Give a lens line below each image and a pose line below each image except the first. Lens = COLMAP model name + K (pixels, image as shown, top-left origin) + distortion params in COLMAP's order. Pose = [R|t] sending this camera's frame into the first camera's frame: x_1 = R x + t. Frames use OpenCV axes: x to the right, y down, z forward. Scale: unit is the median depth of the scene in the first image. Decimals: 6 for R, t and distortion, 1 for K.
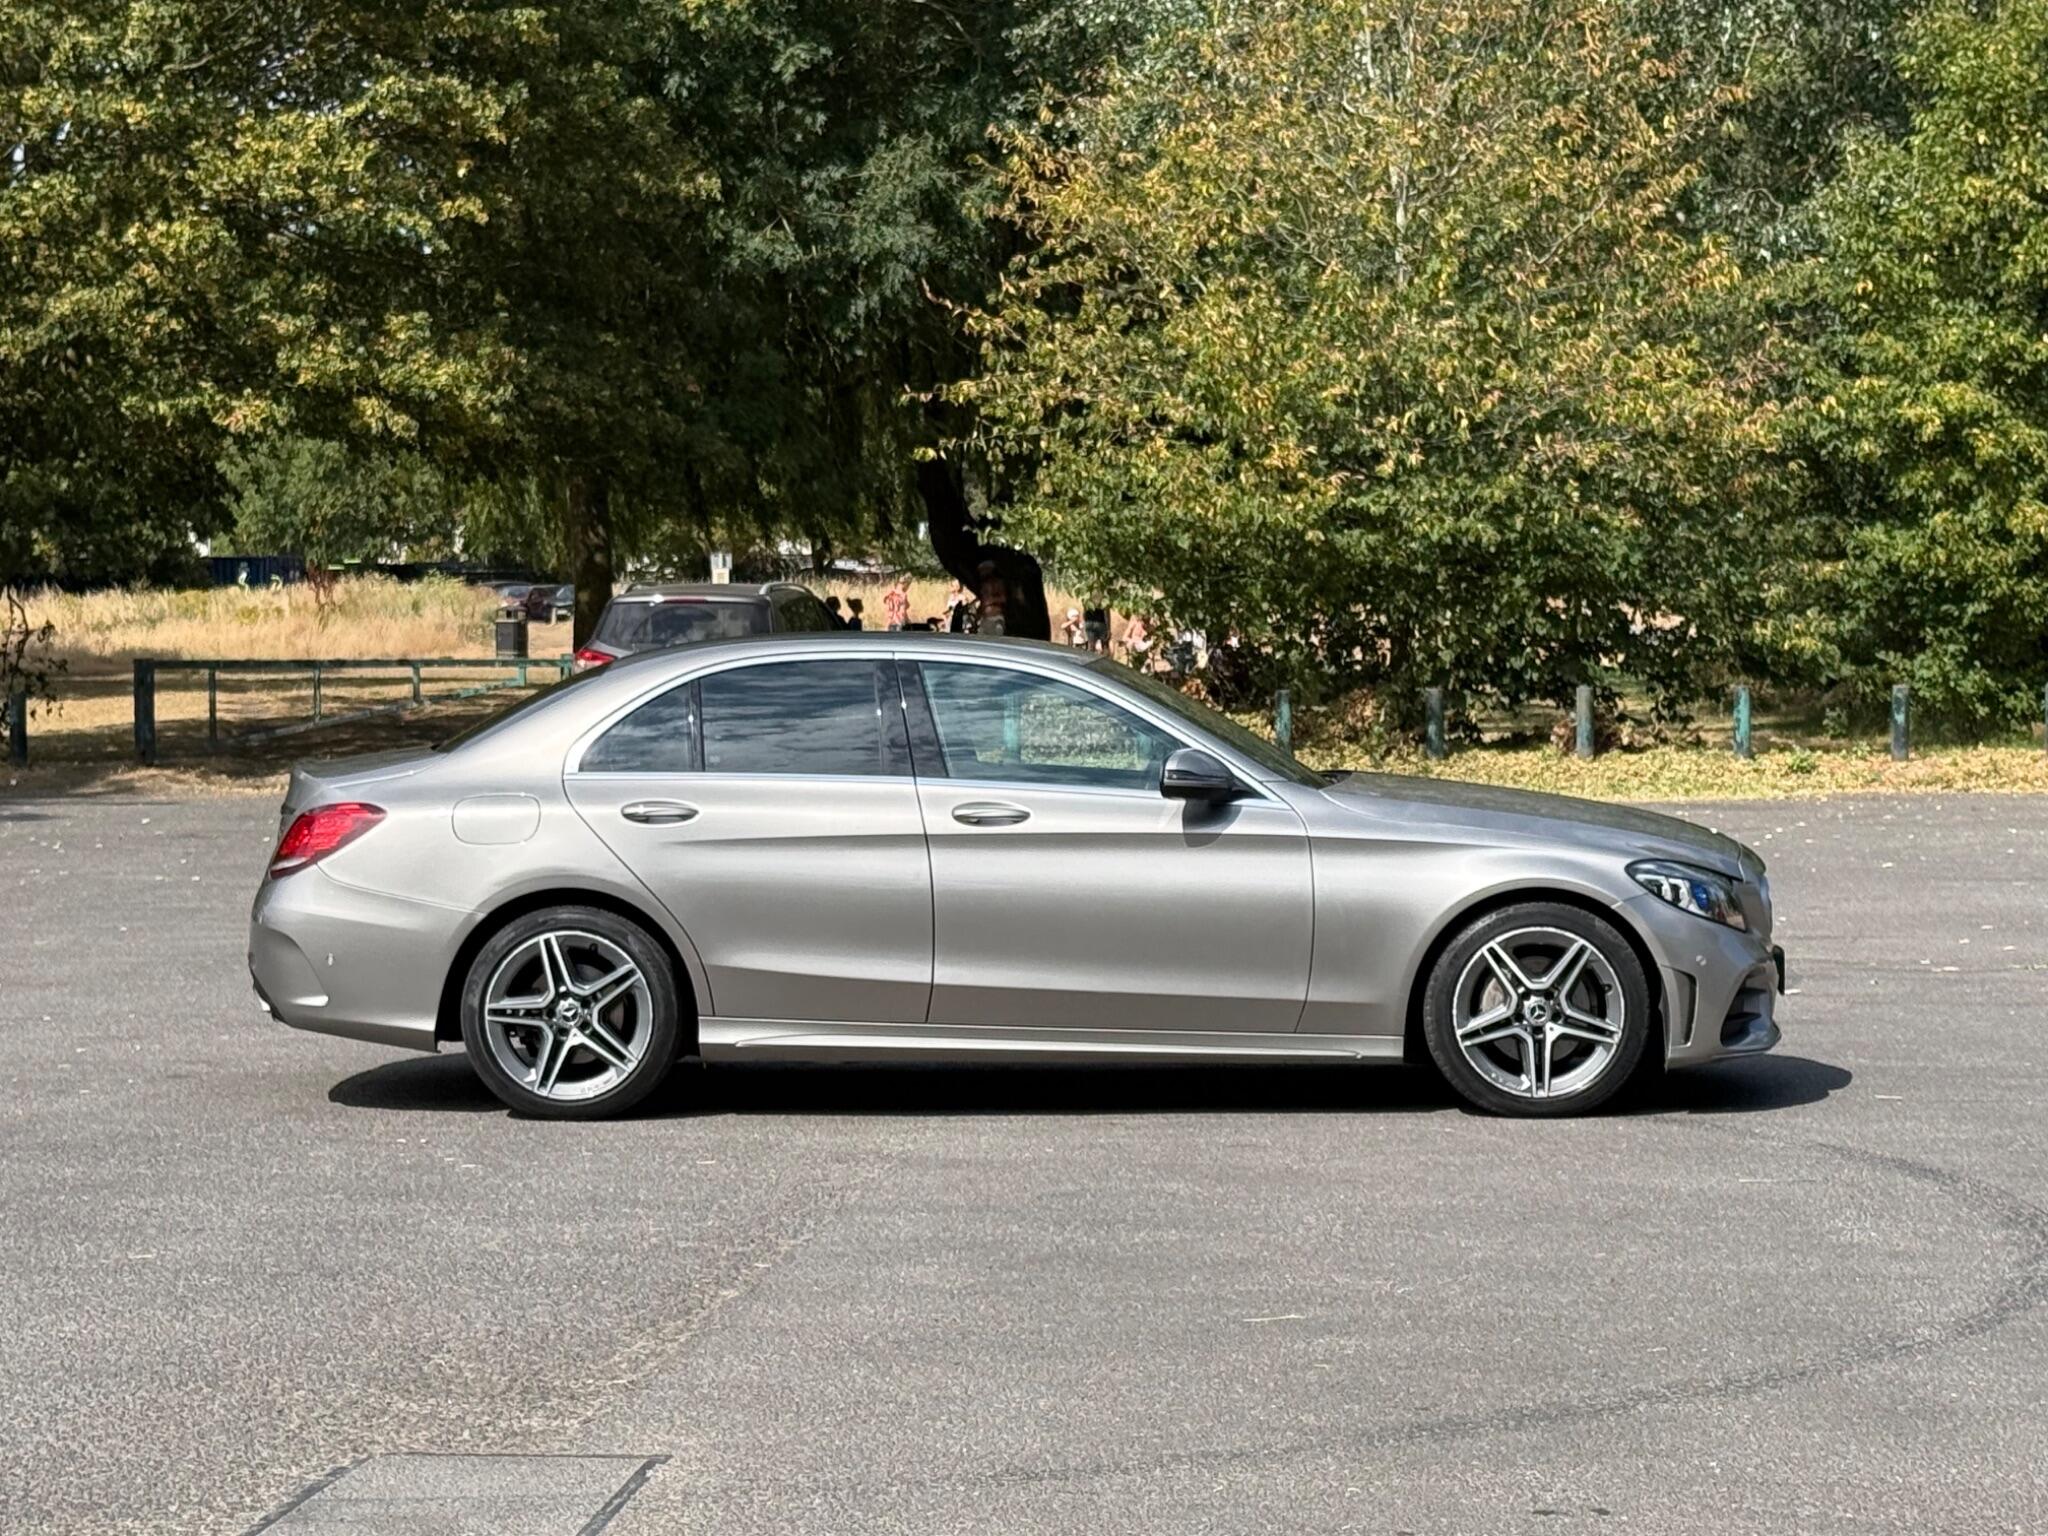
lens RADIAL K [[4280.3, 0, 941.7], [0, 4280.3, 798.2], [0, 0, 1]] dist [0.130125, 0.000000]
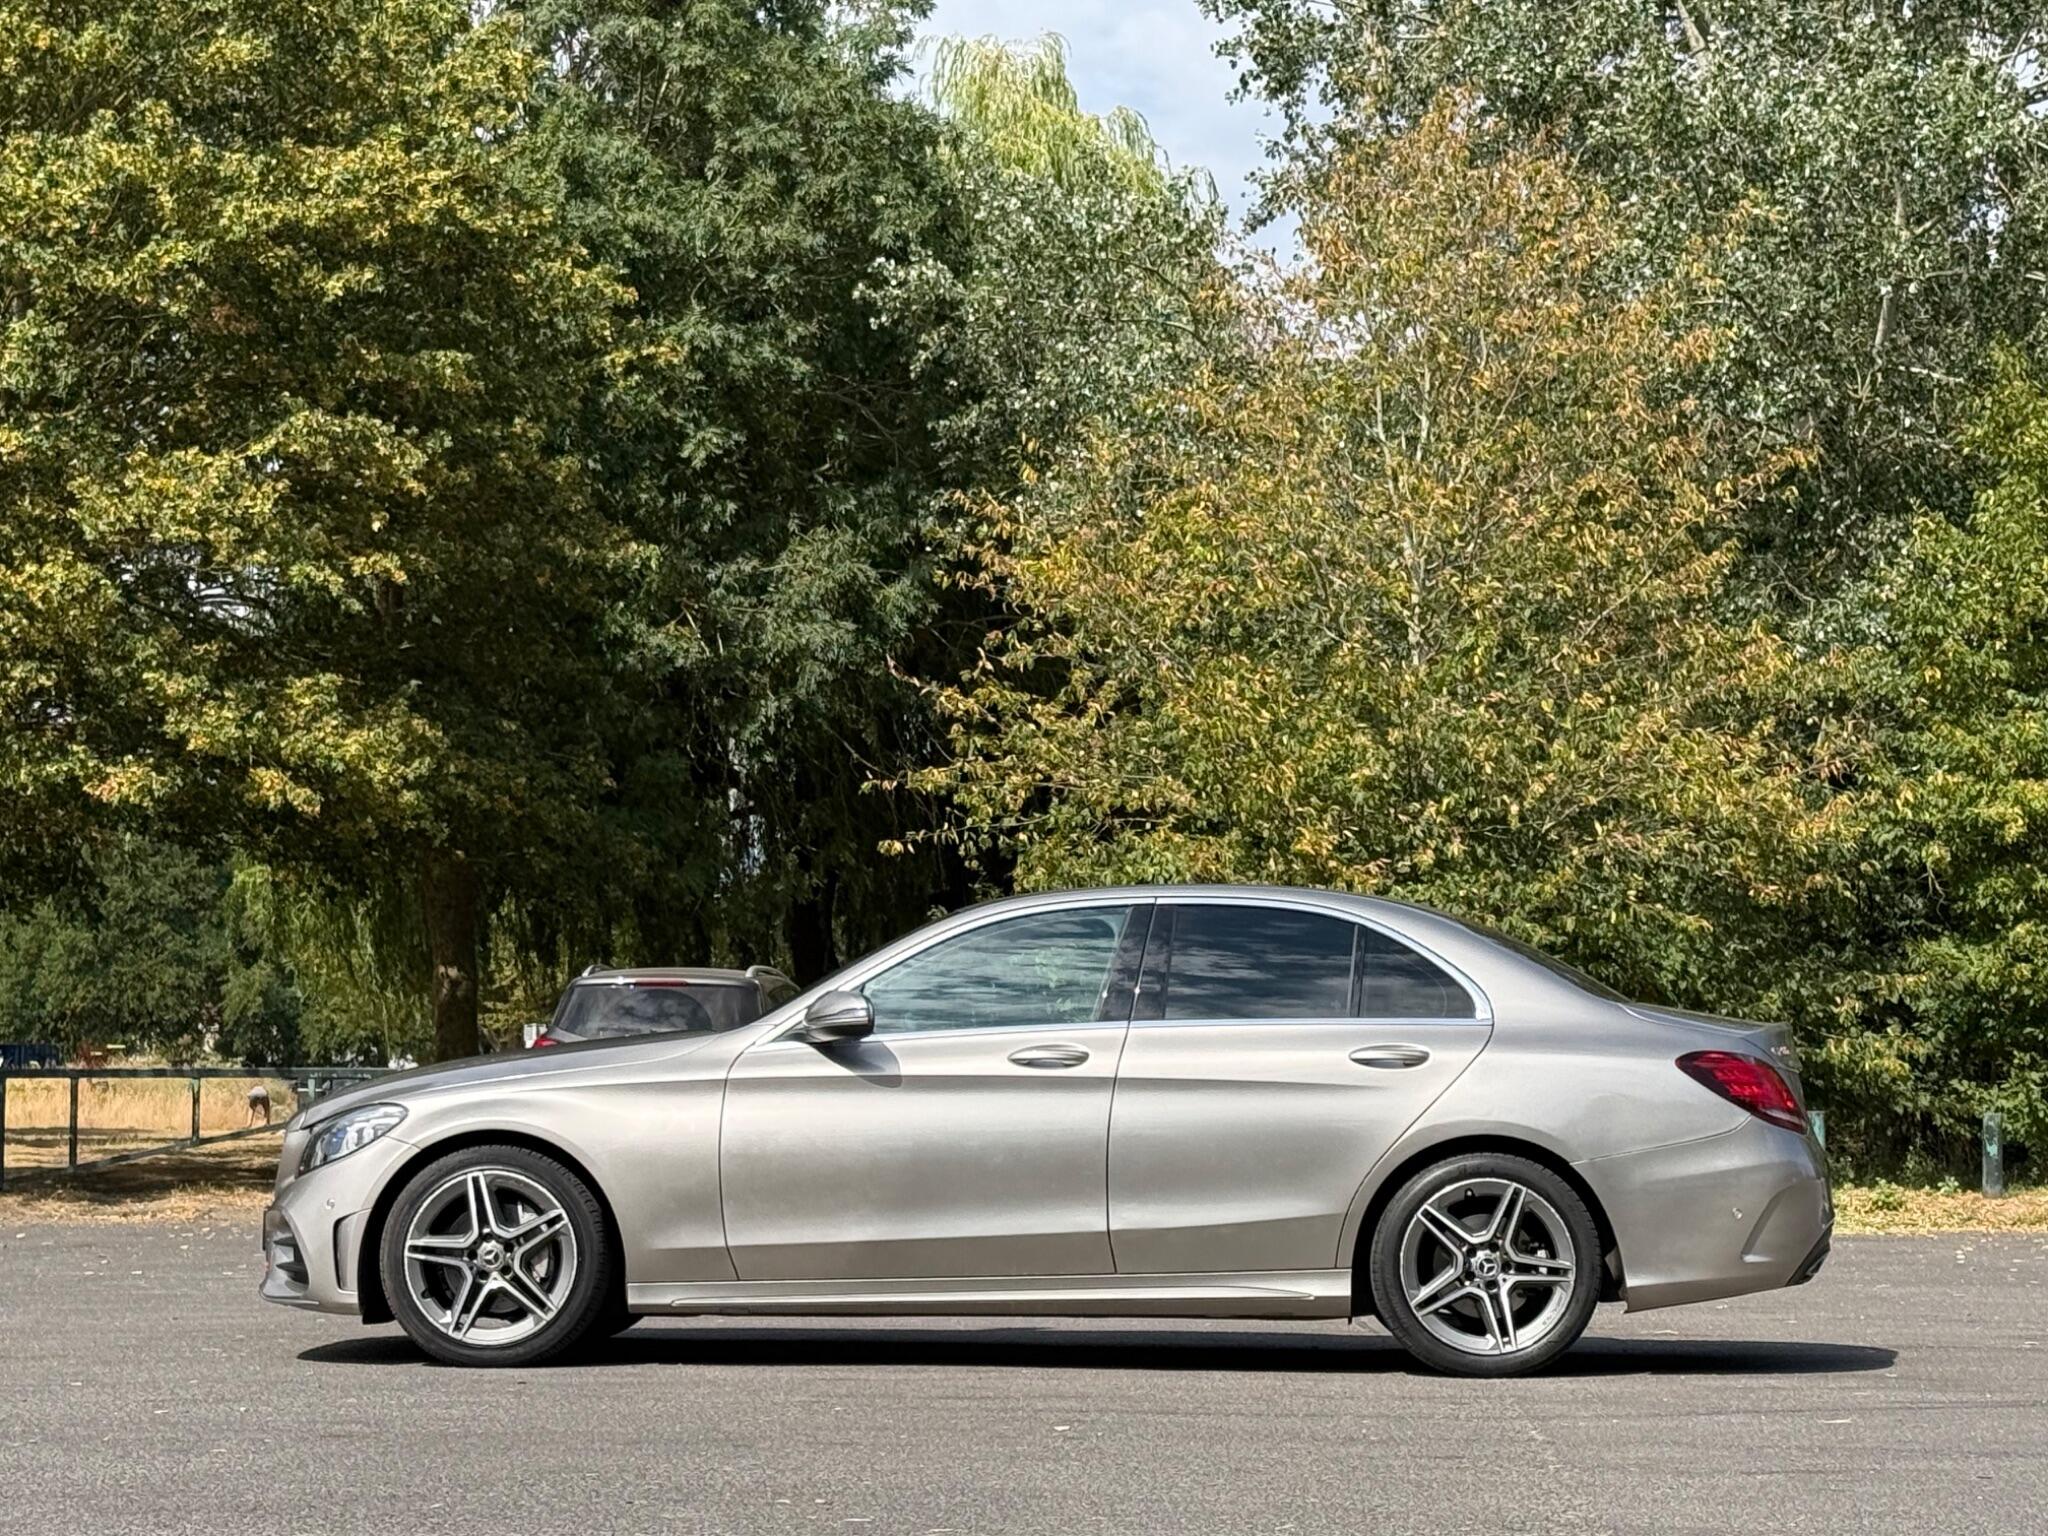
lens RADIAL K [[4280.3, 0, 955.4], [0, 4280.3, 840.6], [0, 0, 1]] dist [0.130125, 0.000000]
pose [[0.997750, 0.014010, 0.065565, -0.050496], [-0.006649, 0.993779, -0.111171, 0.018299], [-0.066715, 0.110485, 0.991636, 0.120723]]
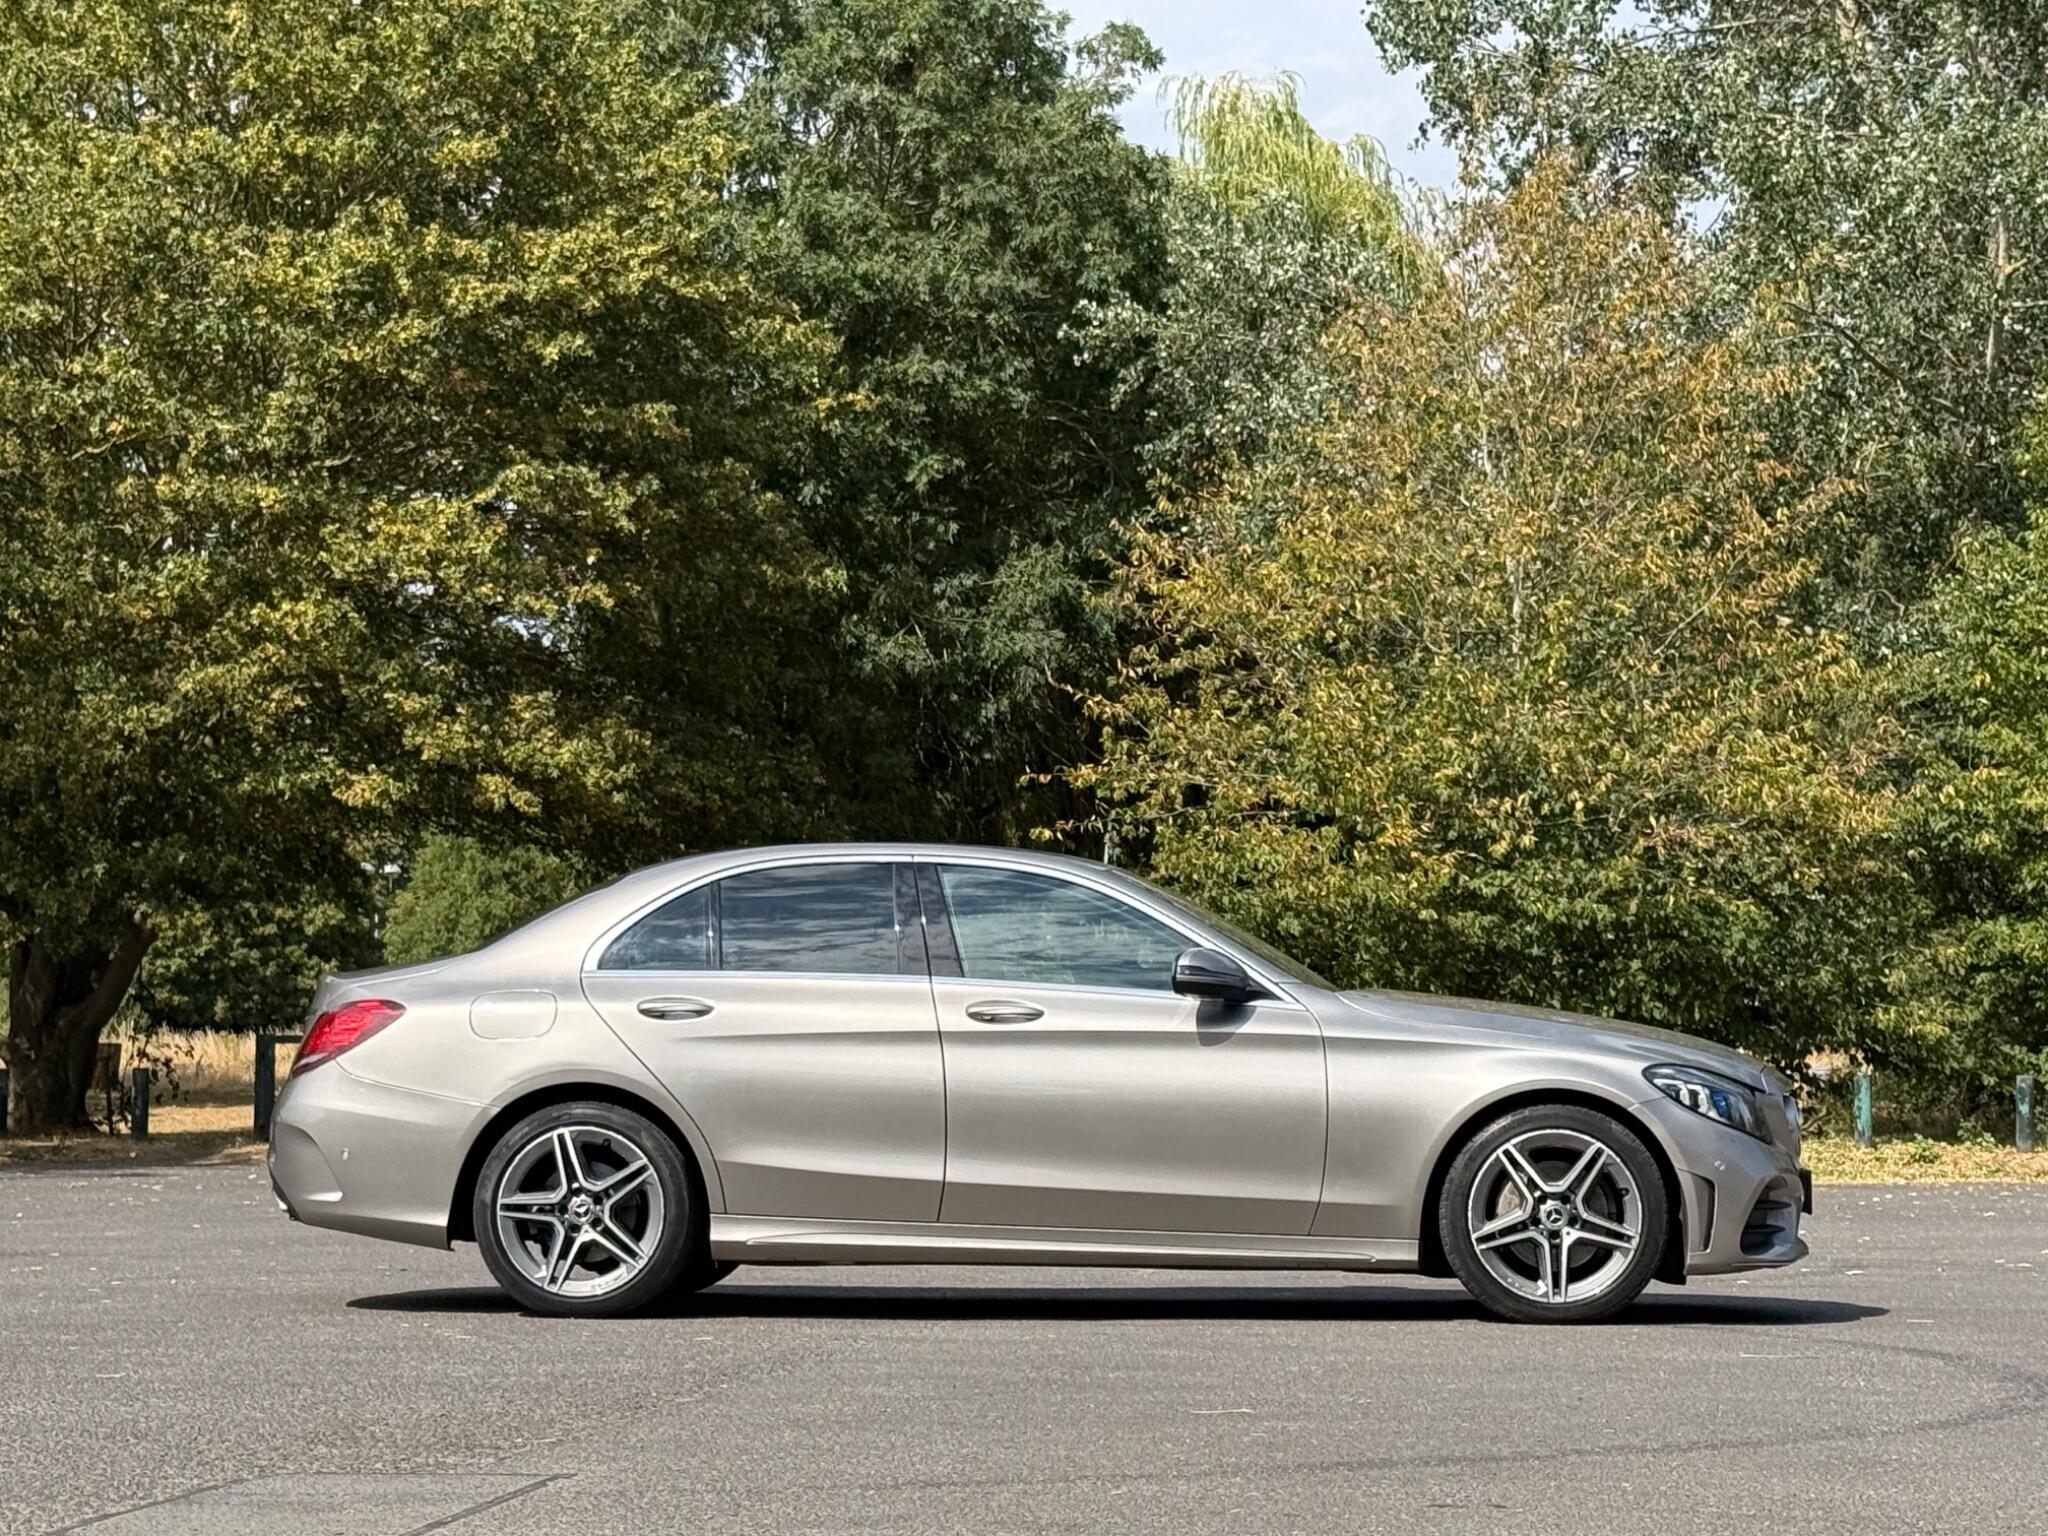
lens RADIAL K [[4280.3, 0, 959.1], [0, 4280.3, 828.9], [0, 0, 1]] dist [0.130125, 0.000000]
pose [[0.999305, 0.008348, -0.036326, 0.013531], [-0.012129, 0.994383, -0.105144, 0.024465], [0.035245, 0.105512, 0.993793, 0.000576]]
